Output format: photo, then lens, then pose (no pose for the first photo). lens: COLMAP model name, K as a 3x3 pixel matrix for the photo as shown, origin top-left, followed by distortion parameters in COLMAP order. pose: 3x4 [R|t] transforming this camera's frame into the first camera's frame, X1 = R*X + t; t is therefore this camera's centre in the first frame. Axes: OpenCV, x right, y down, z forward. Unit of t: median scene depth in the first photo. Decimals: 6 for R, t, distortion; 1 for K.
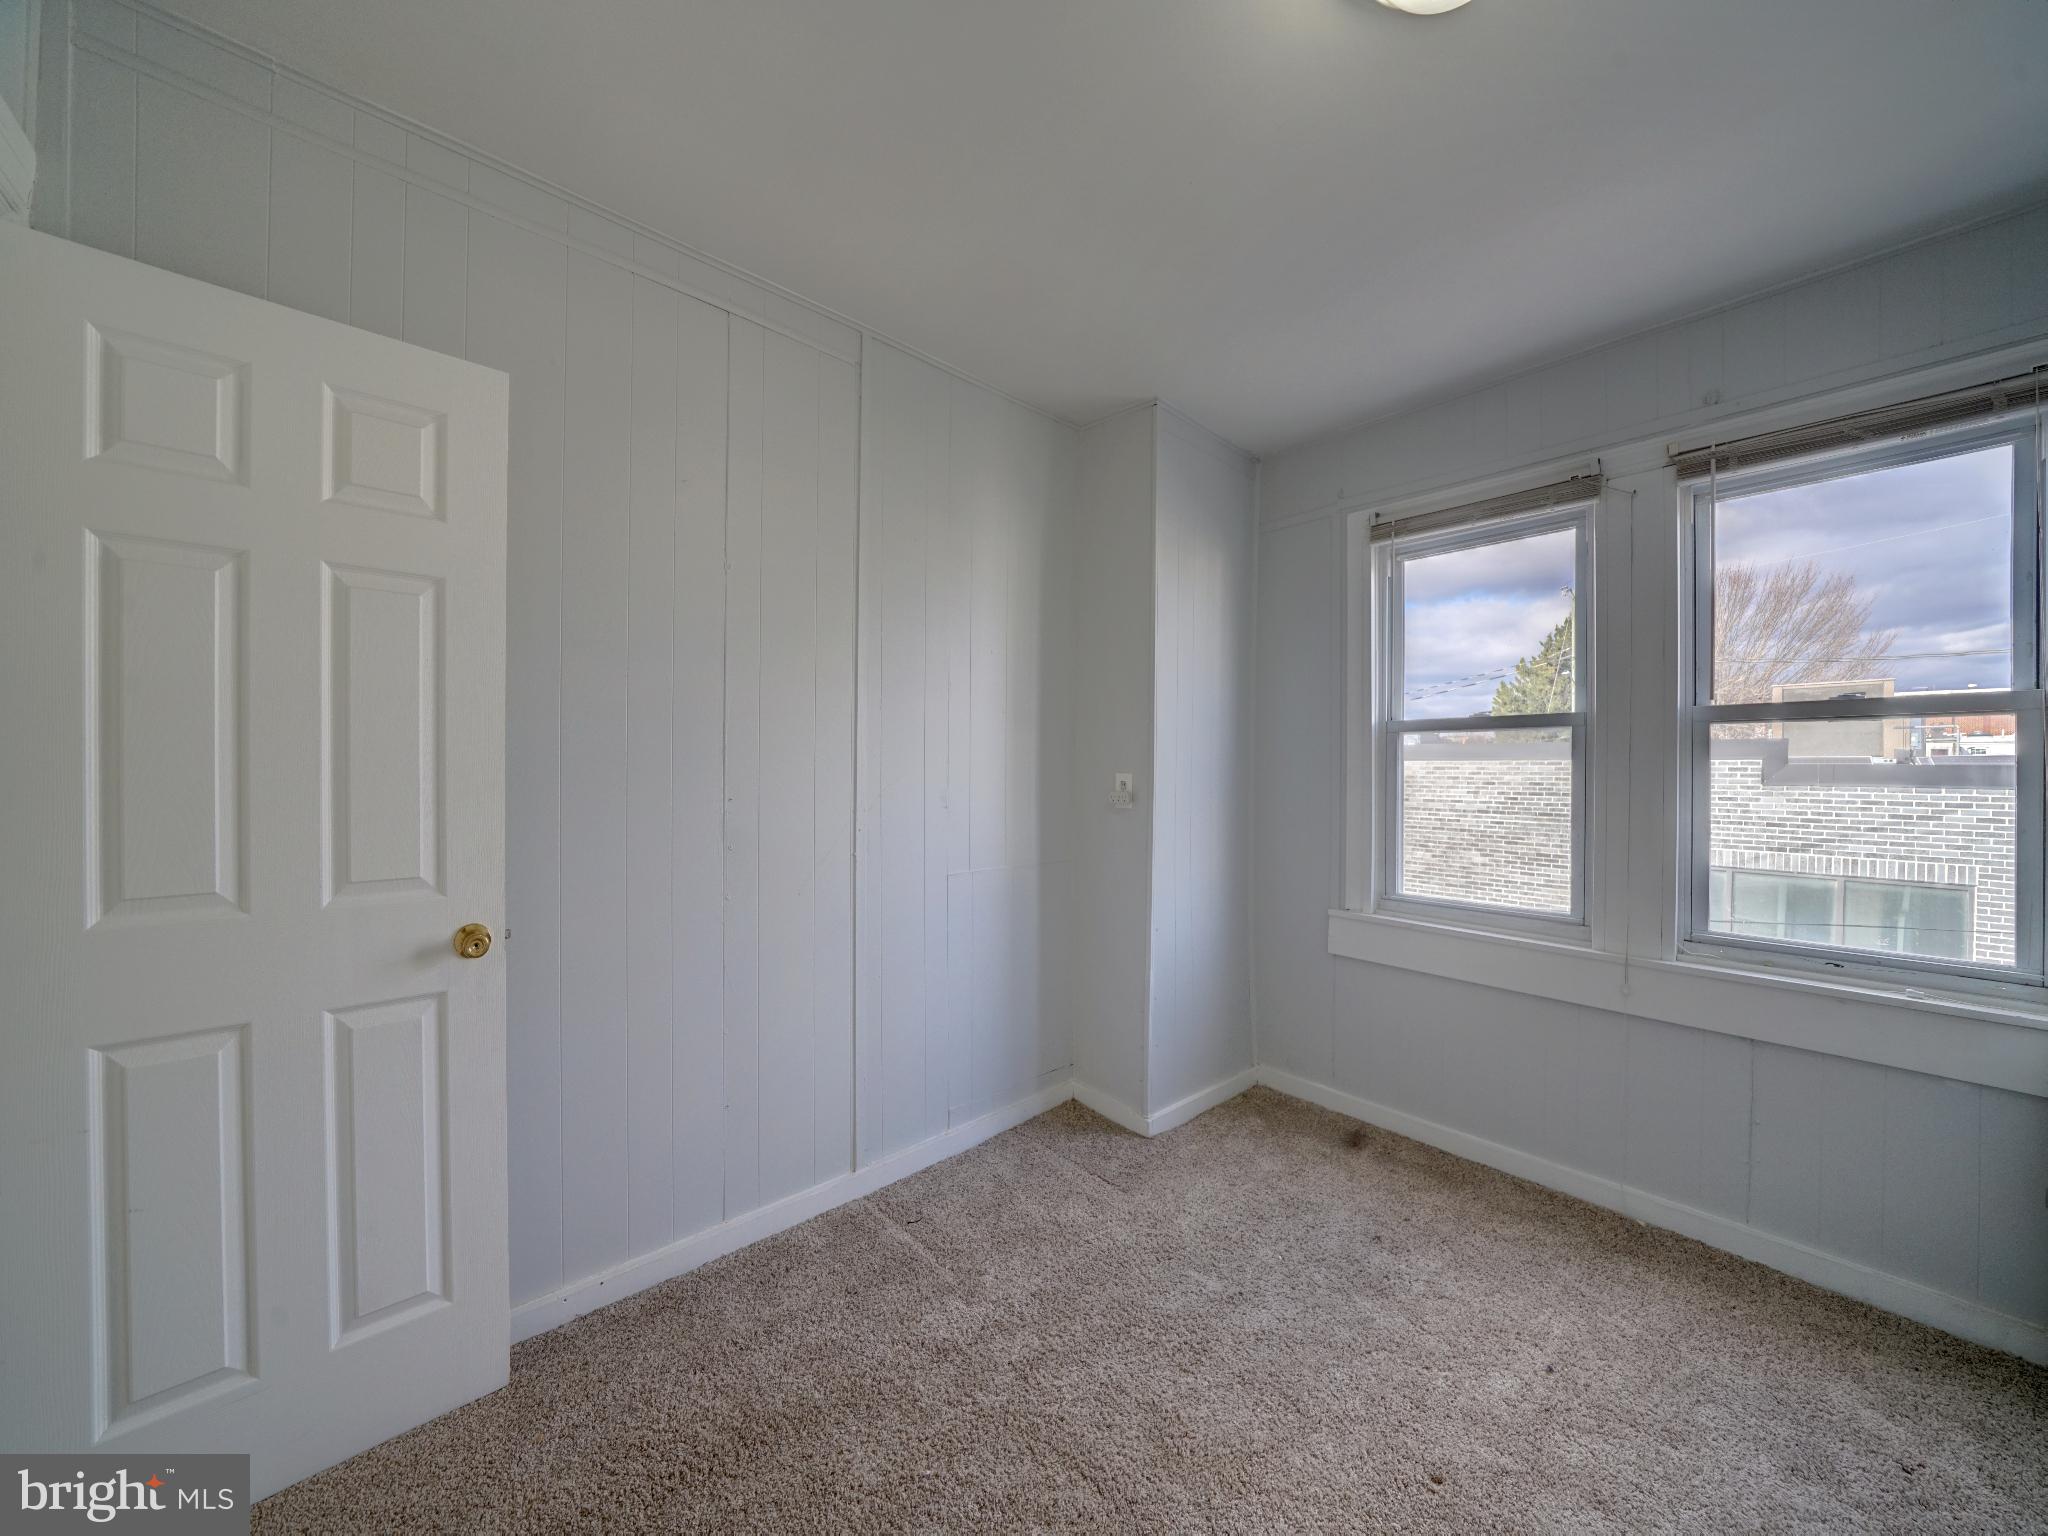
lens RADIAL K [[726.4, 0, 1012.7], [0, 726.4, 773.5], [0, 0, 1]] dist [-0.022349, 0.002798]
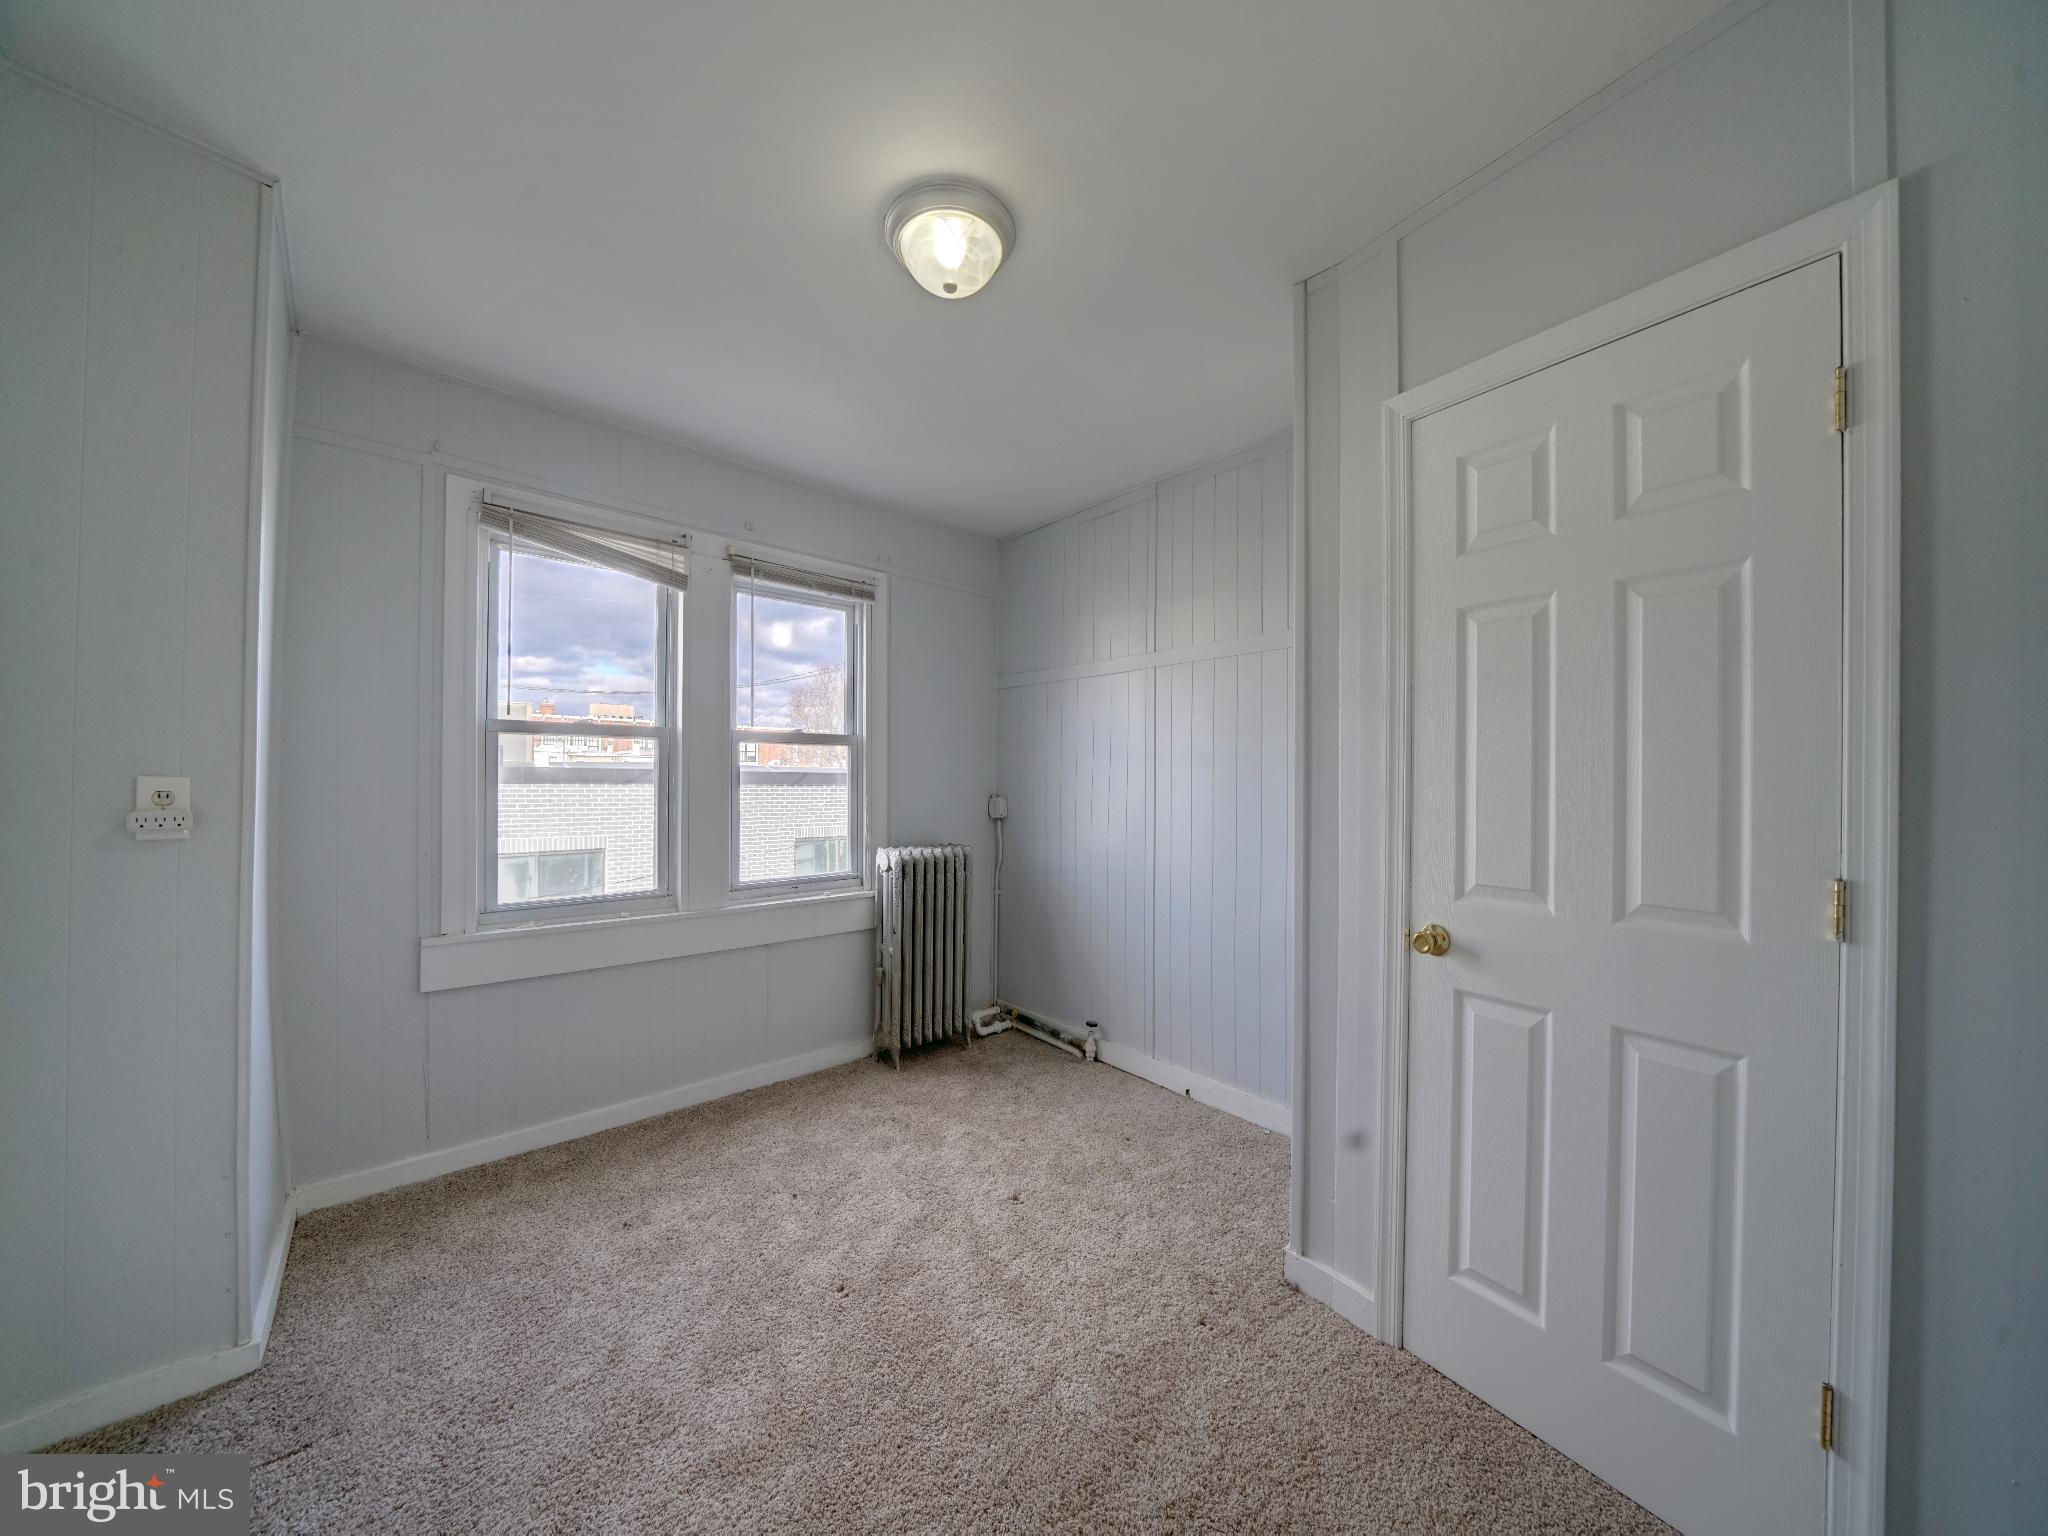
lens RADIAL K [[698.7, 0, 1028.6], [0, 698.7, 777.6], [0, 0, 1]] dist [-0.022095, 0.002557]
pose [[-0.024067, -0.004514, 0.999700, -0.477906], [-0.001303, 0.999989, 0.004484, -0.003848], [-0.999709, -0.001194, -0.024073, 0.425183]]
